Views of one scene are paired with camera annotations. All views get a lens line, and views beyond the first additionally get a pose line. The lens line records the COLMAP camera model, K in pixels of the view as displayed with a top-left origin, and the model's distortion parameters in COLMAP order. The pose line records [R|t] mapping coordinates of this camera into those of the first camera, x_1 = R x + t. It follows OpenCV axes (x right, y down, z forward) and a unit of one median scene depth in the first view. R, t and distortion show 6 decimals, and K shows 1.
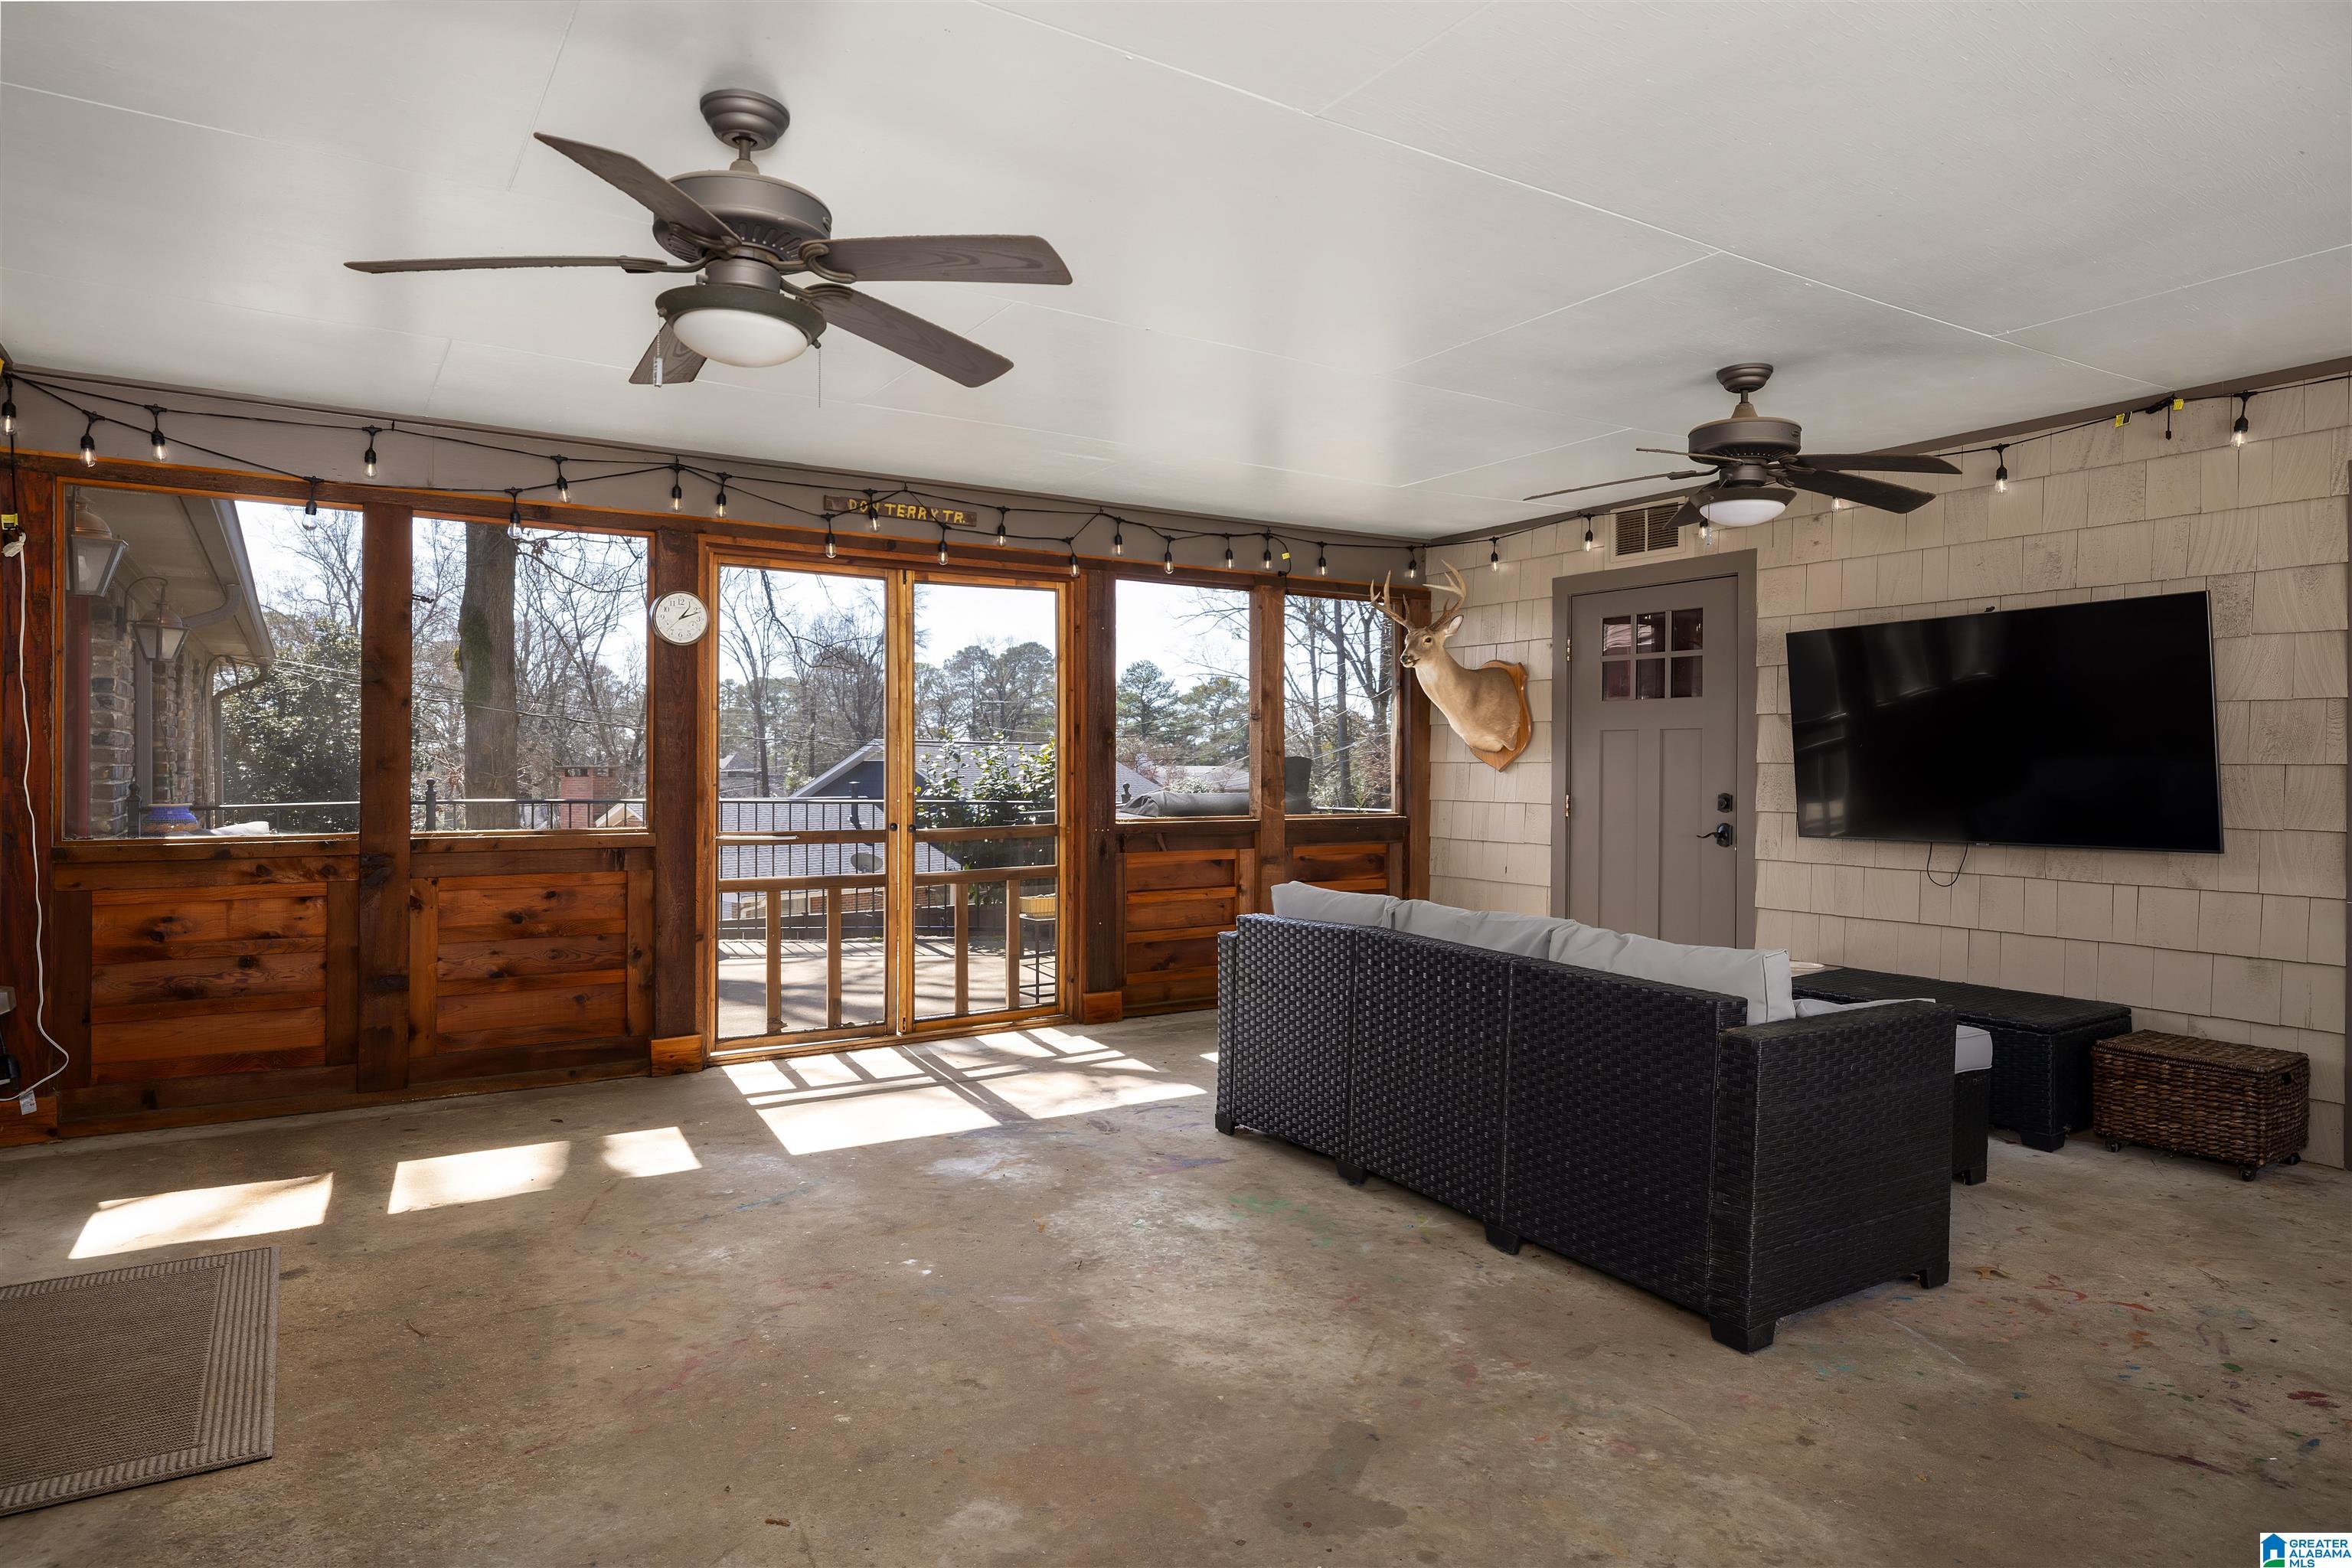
lens RADIAL K [[1369.4, 0, 1150.1], [0, 1369.4, 760.3], [0, 0, 1]] dist [-0.004486, 0.003109]
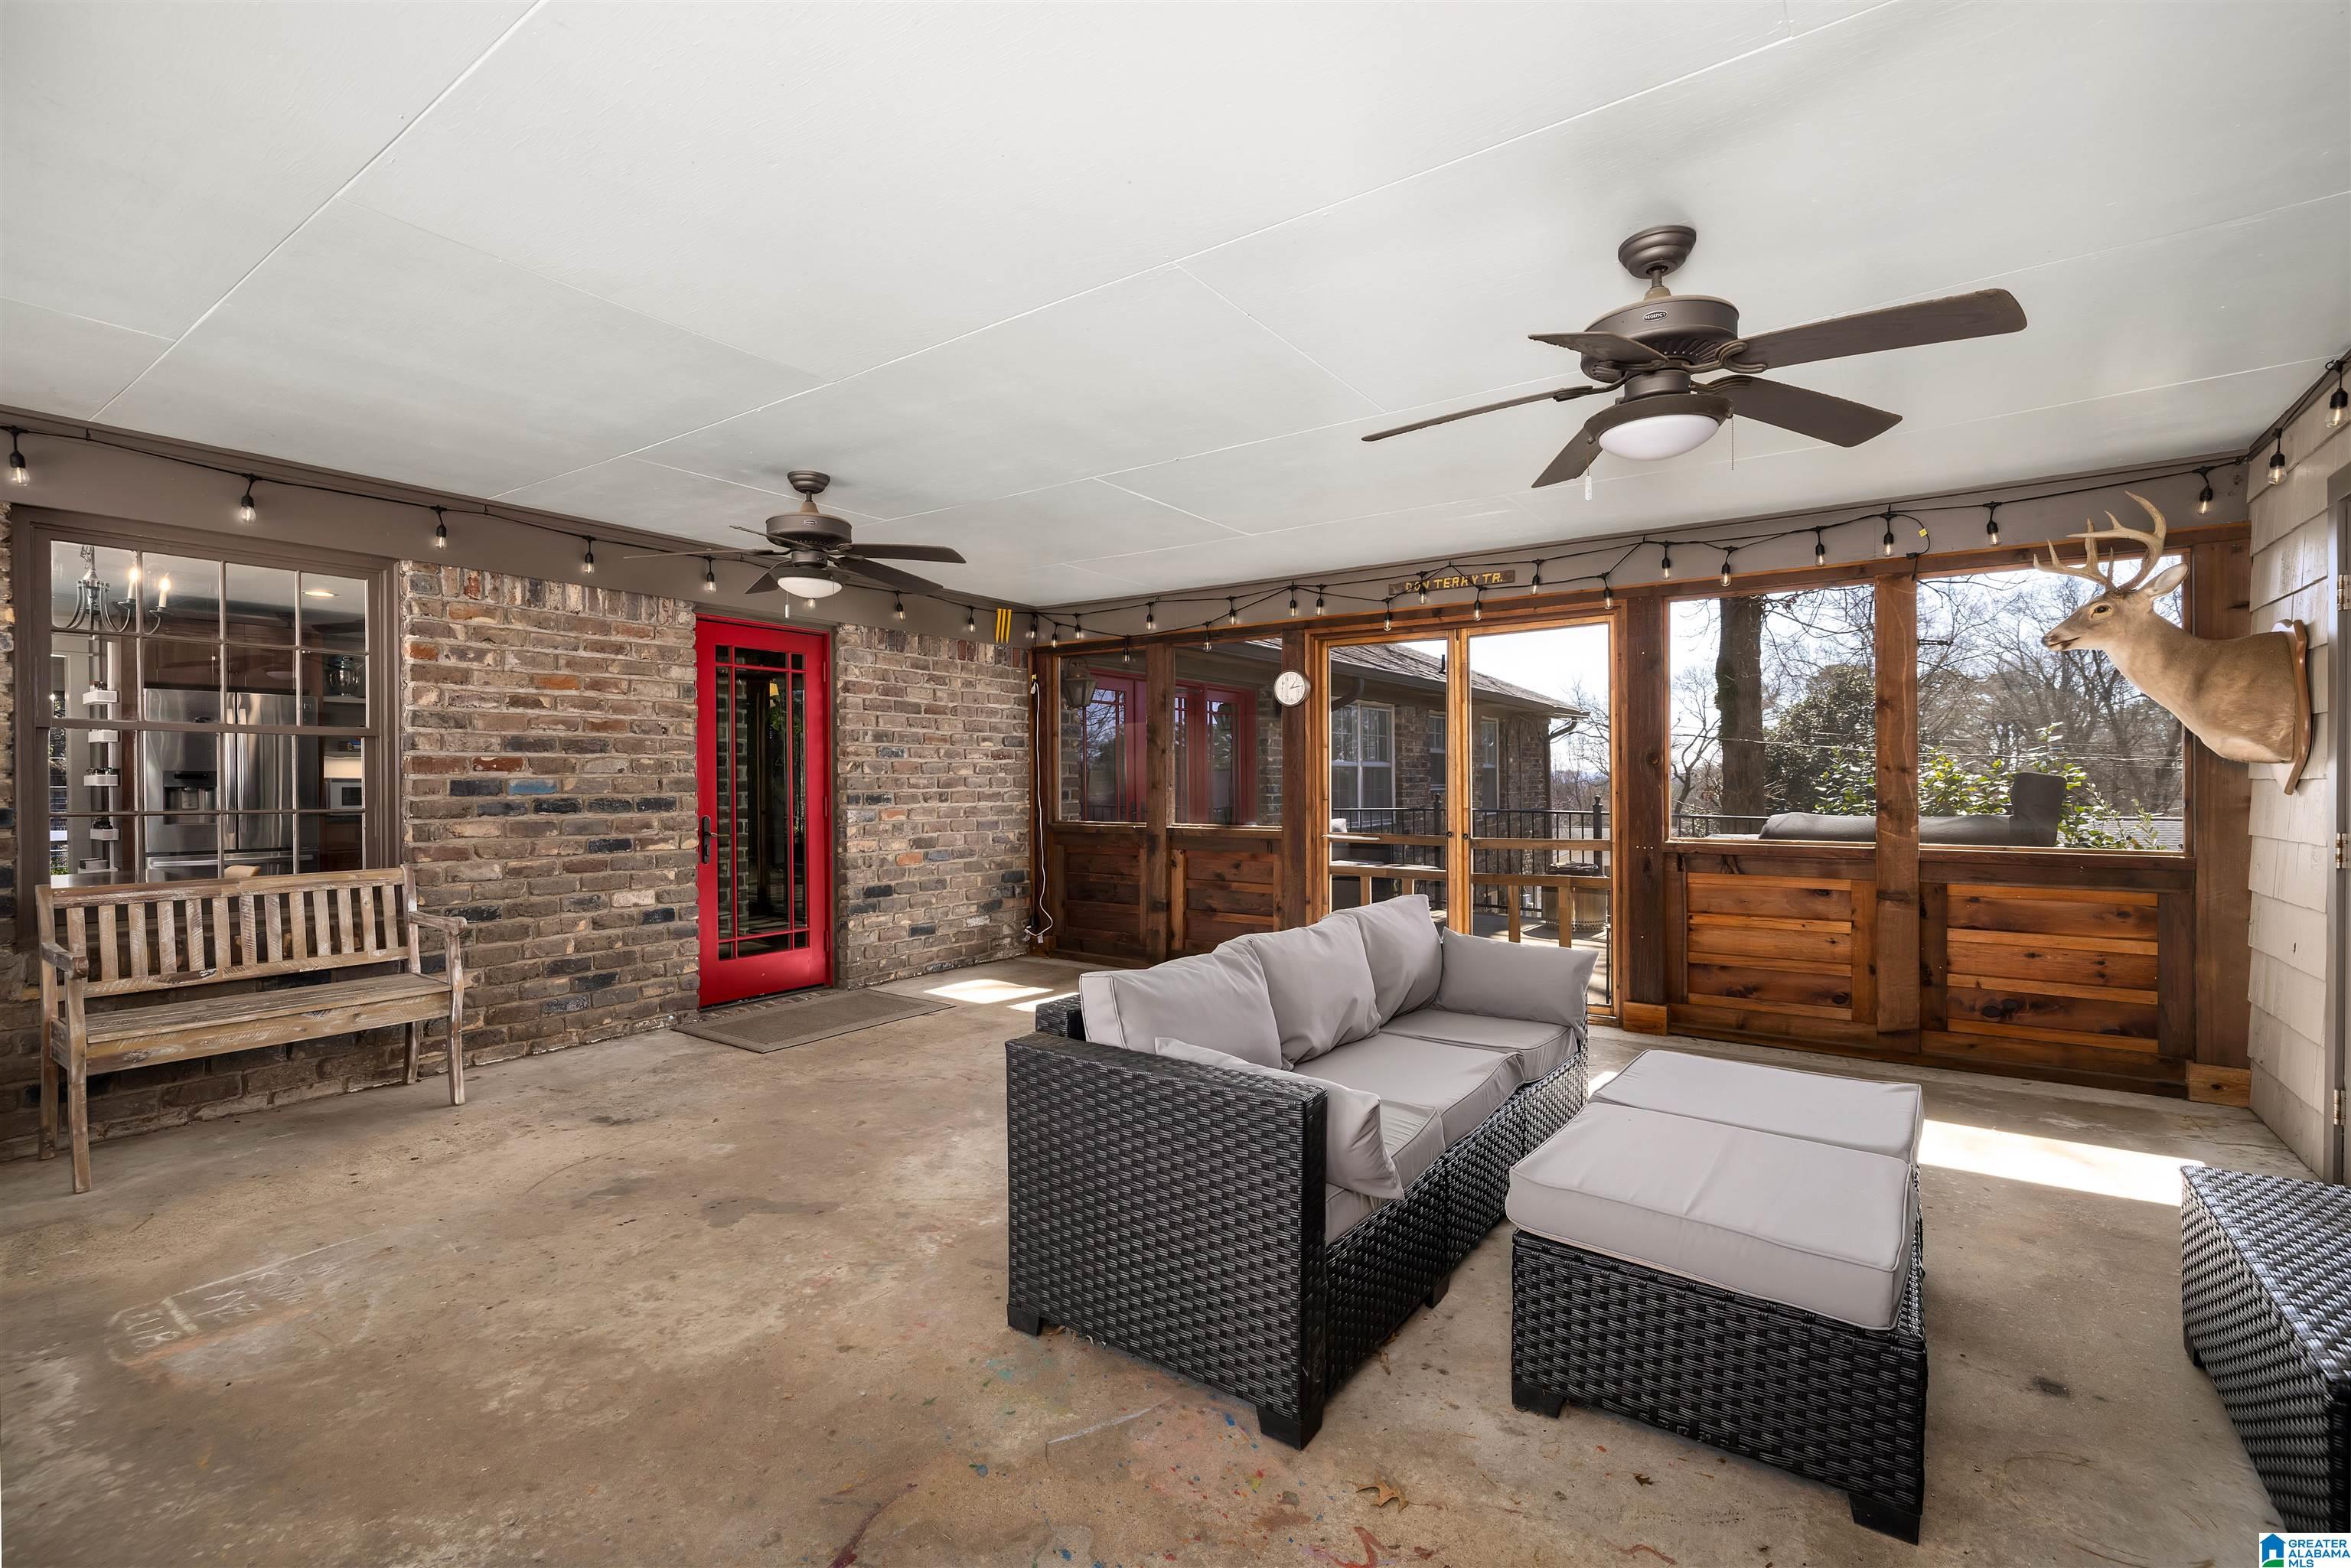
lens RADIAL K [[1051.5, 0, 1140.4], [0, 1051.5, 778.6], [0, 0, 1]] dist [-0.000904, 0.000143]
pose [[0.369688, -0.007037, -0.929129, 0.616373], [0.004926, 0.999972, -0.005613, 0.001295], [0.929143, -0.002502, 0.369713, 0.386269]]
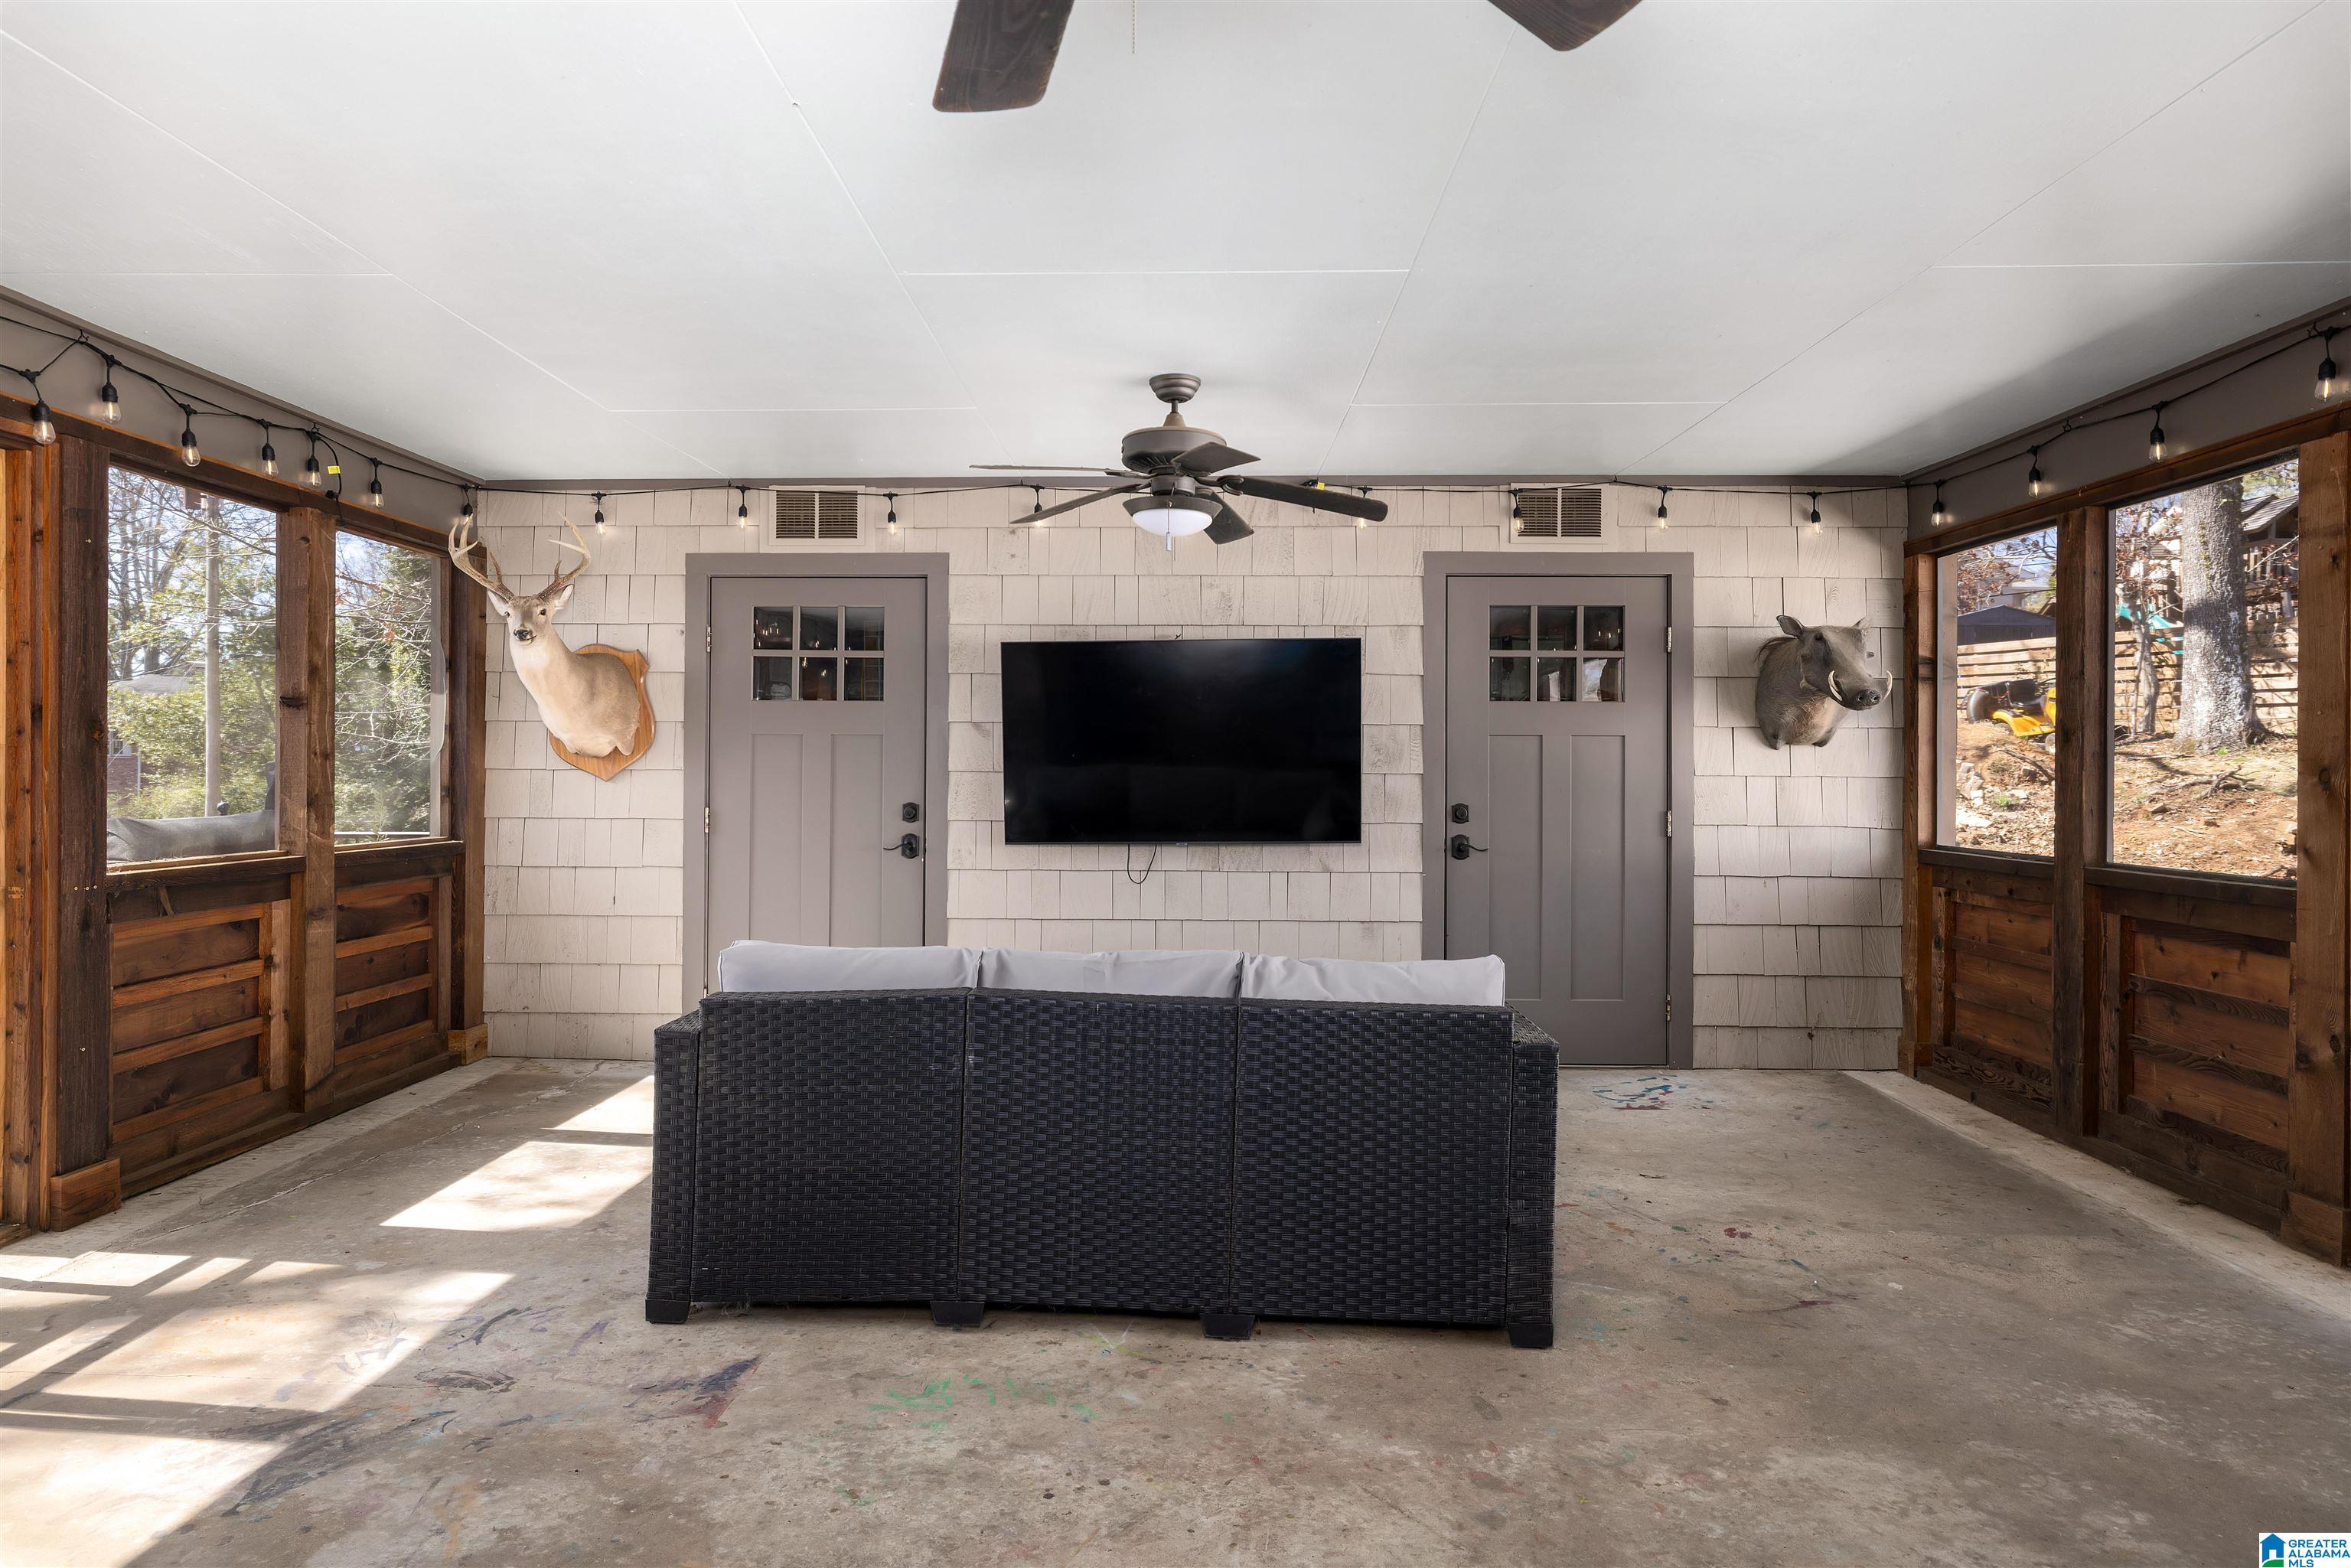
lens RADIAL K [[1368.8, 0, 1149.6], [0, 1368.8, 760.3], [0, 0, 1]] dist [-0.004486, 0.003109]
pose [[0.552875, 0.004088, 0.833254, -0.294073], [-0.004436, 0.999988, -0.001962, -0.004509], [-0.833253, -0.002612, 0.552886, 0.333451]]
